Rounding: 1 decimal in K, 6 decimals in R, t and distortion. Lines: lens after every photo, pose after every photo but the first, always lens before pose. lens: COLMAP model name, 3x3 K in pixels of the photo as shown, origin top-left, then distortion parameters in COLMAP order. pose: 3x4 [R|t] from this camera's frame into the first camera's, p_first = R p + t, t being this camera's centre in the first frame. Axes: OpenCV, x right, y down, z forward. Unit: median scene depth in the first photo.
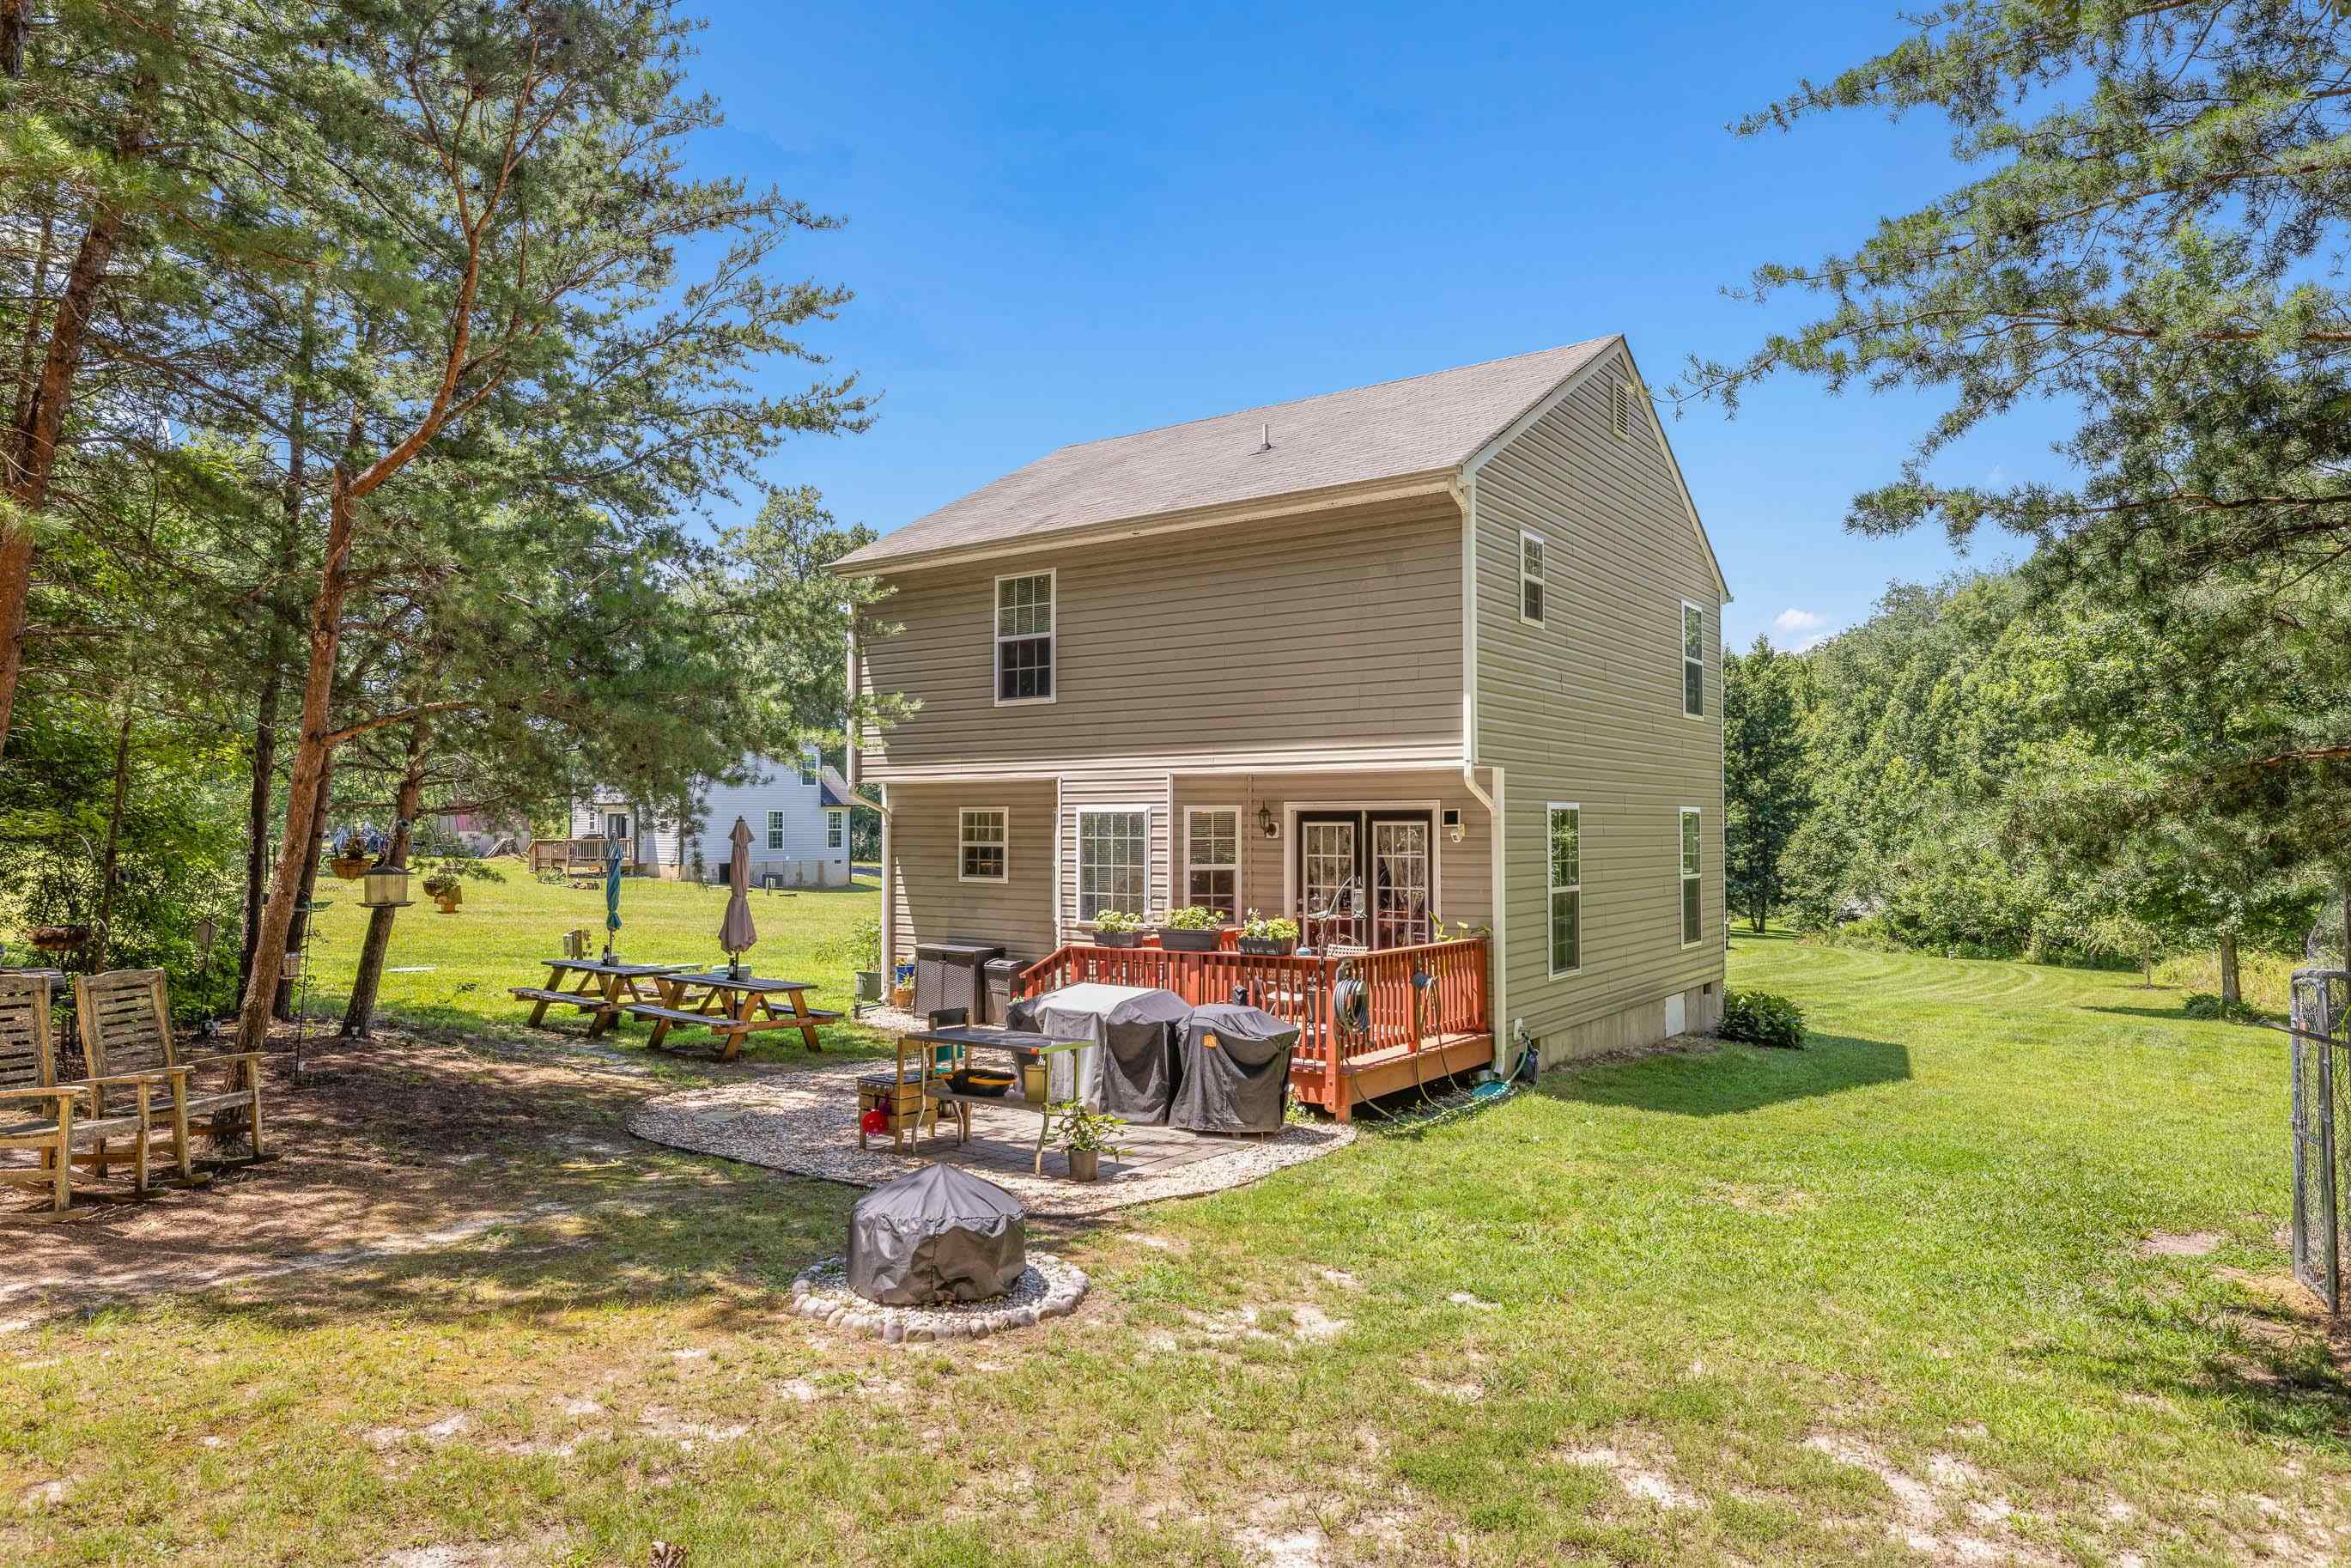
lens RADIAL K [[1436.3, 0, 1175.3], [0, 1436.3, 787.6], [0, 0, 1]] dist [0.000981, 0.000132]
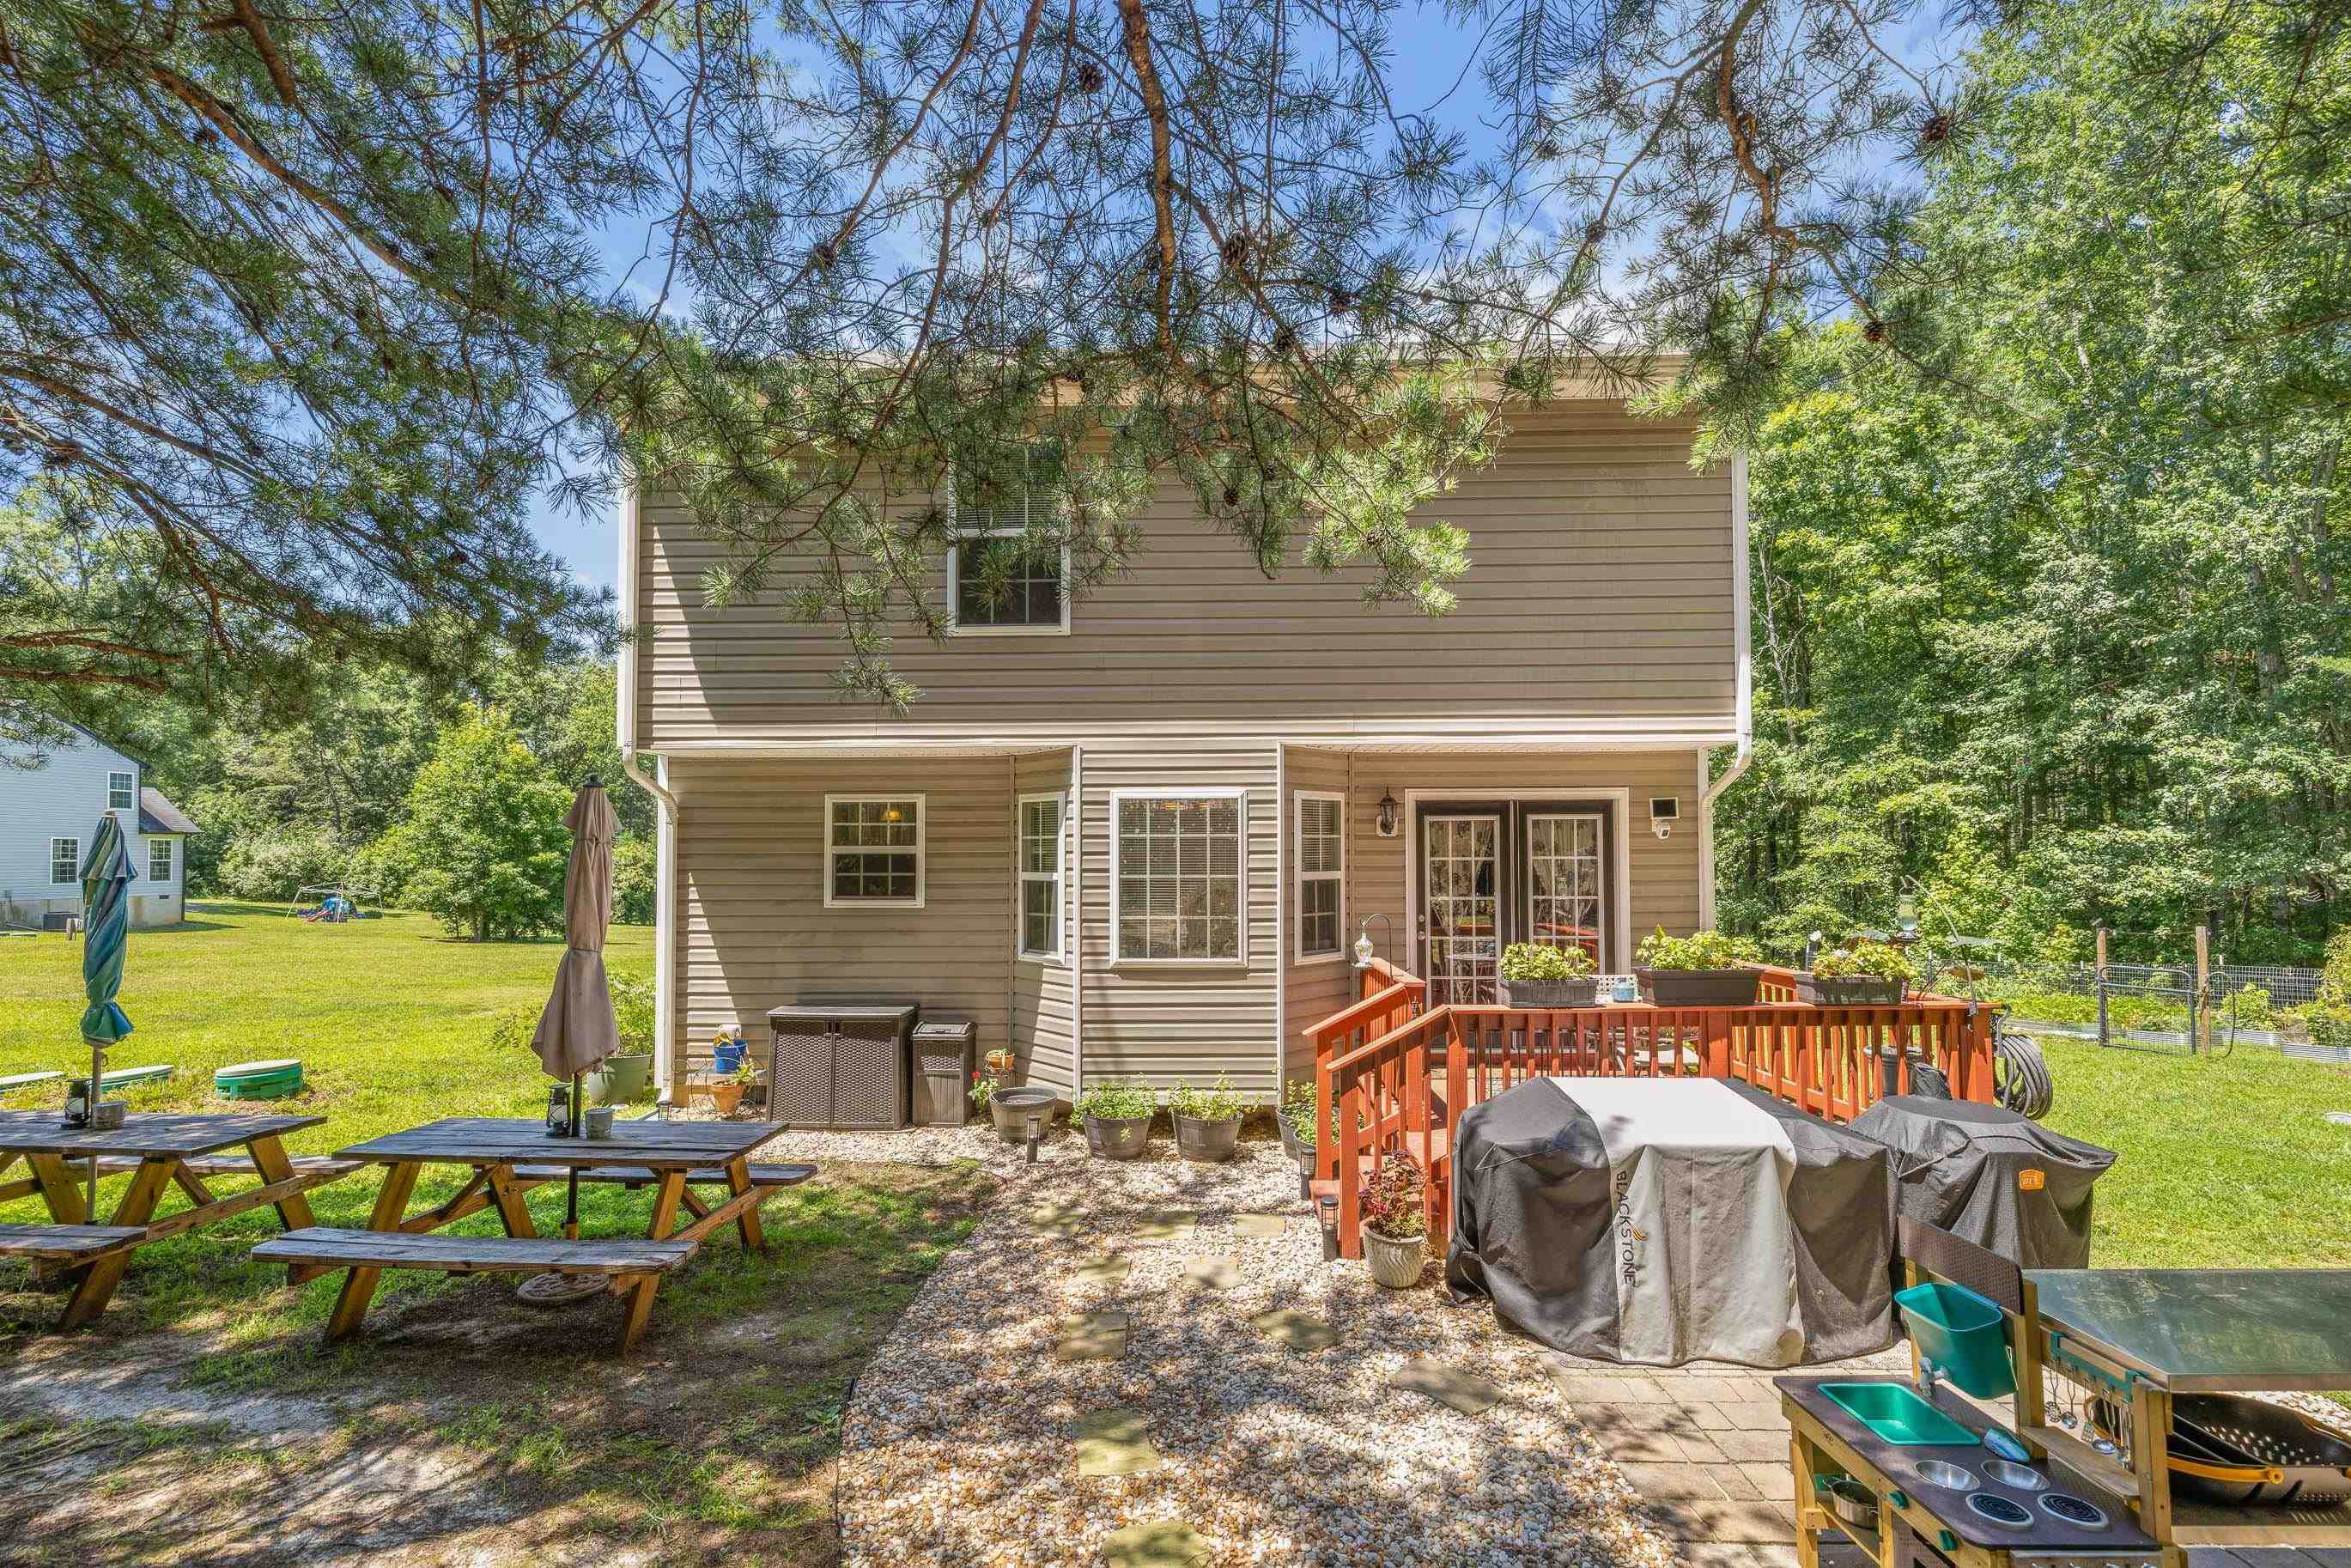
lens RADIAL K [[1012.6, 0, 1183.0], [0, 1012.6, 831.4], [0, 0, 1]] dist [0.003949, 0.000100]
pose [[0.824820, 0.012725, 0.565252, -0.310607], [-0.011171, 0.999918, -0.006209, 0.035380], [-0.565285, -0.001193, 0.824895, 0.590206]]
